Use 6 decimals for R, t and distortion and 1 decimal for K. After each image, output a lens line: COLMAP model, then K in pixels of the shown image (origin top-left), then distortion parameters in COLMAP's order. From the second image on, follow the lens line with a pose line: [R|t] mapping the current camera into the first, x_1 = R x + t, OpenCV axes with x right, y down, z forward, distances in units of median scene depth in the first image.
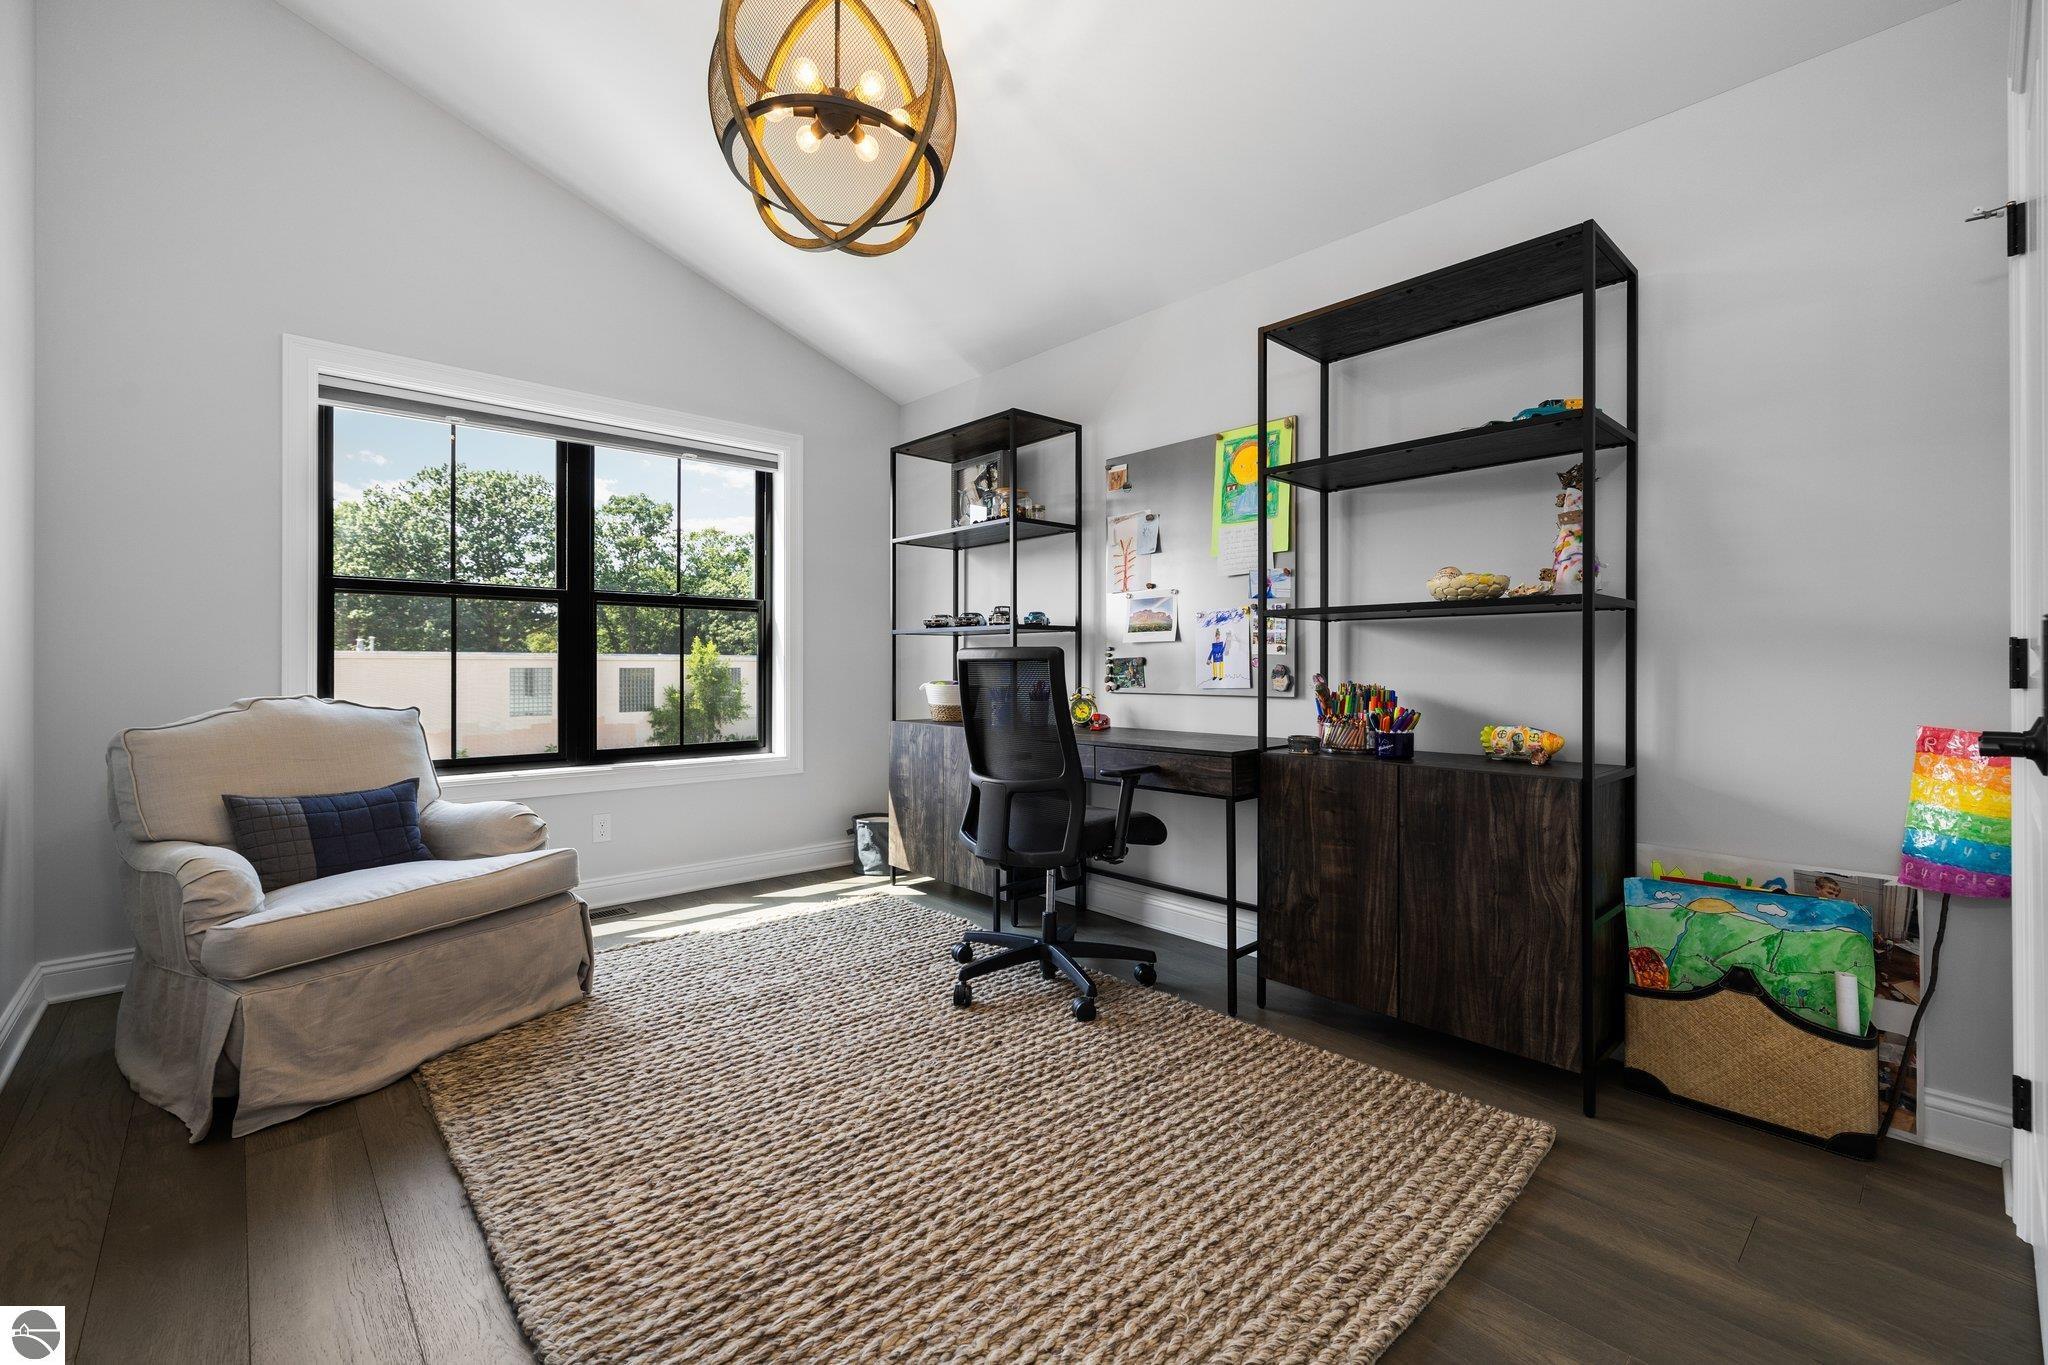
lens RADIAL K [[861.9, 0, 1027.7], [0, 861.9, 667.4], [0, 0, 1]] dist [0.024199, 0.000127]
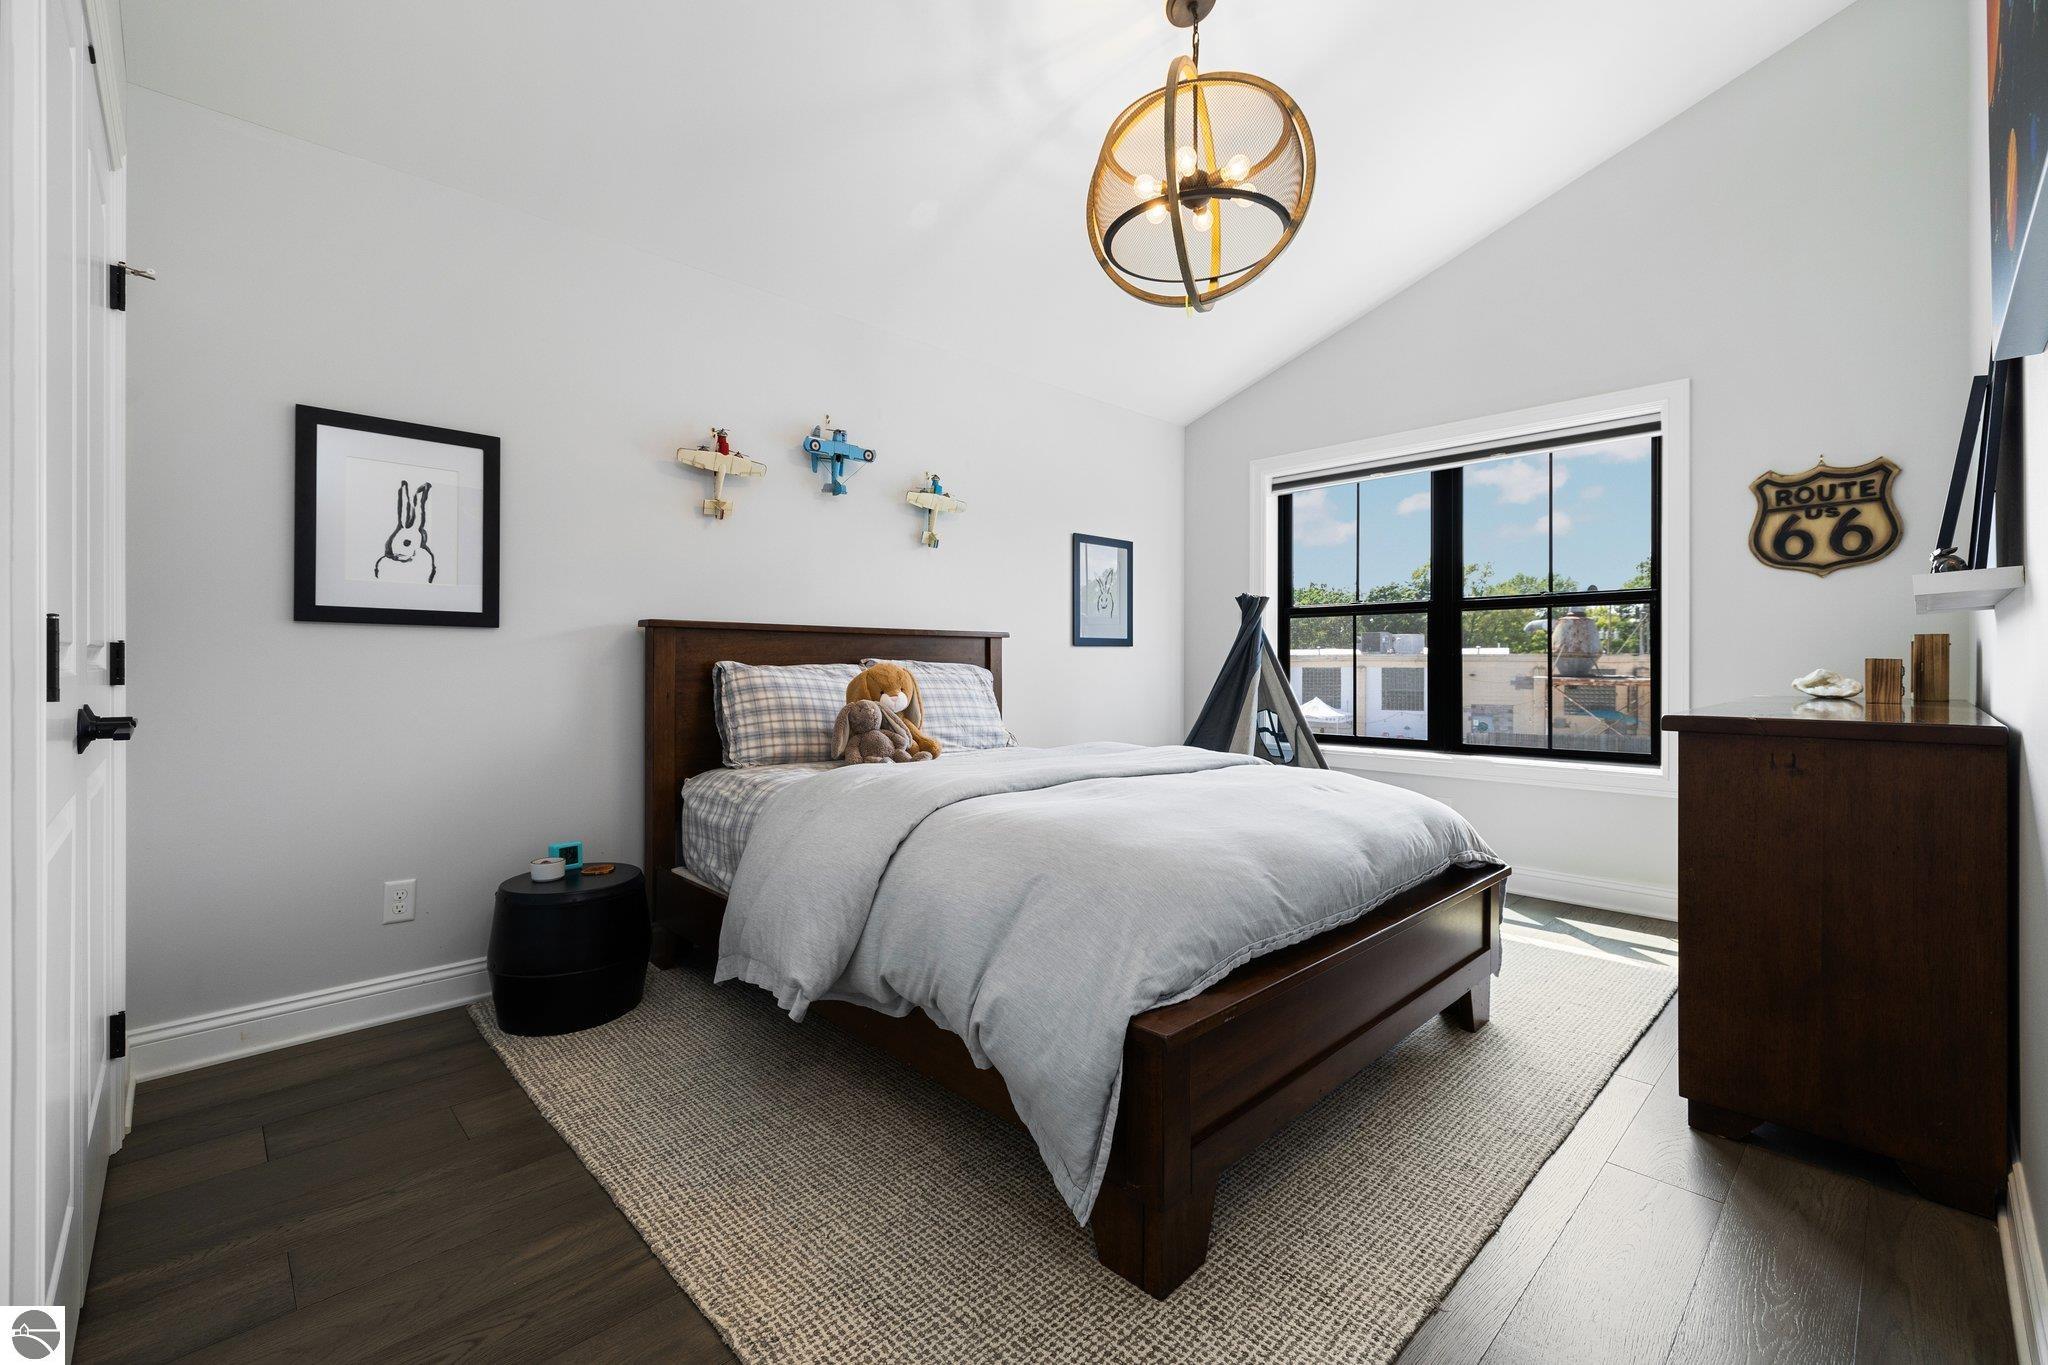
lens RADIAL K [[861.9, 0, 1027.7], [0, 861.9, 667.4], [0, 0, 1]] dist [0.024199, 0.000127]
pose [[0.028318, 0.001306, -0.999598, 0.596947], [0.000868, 0.999999, 0.001331, -0.002735], [0.999599, -0.000905, 0.028317, 0.417874]]
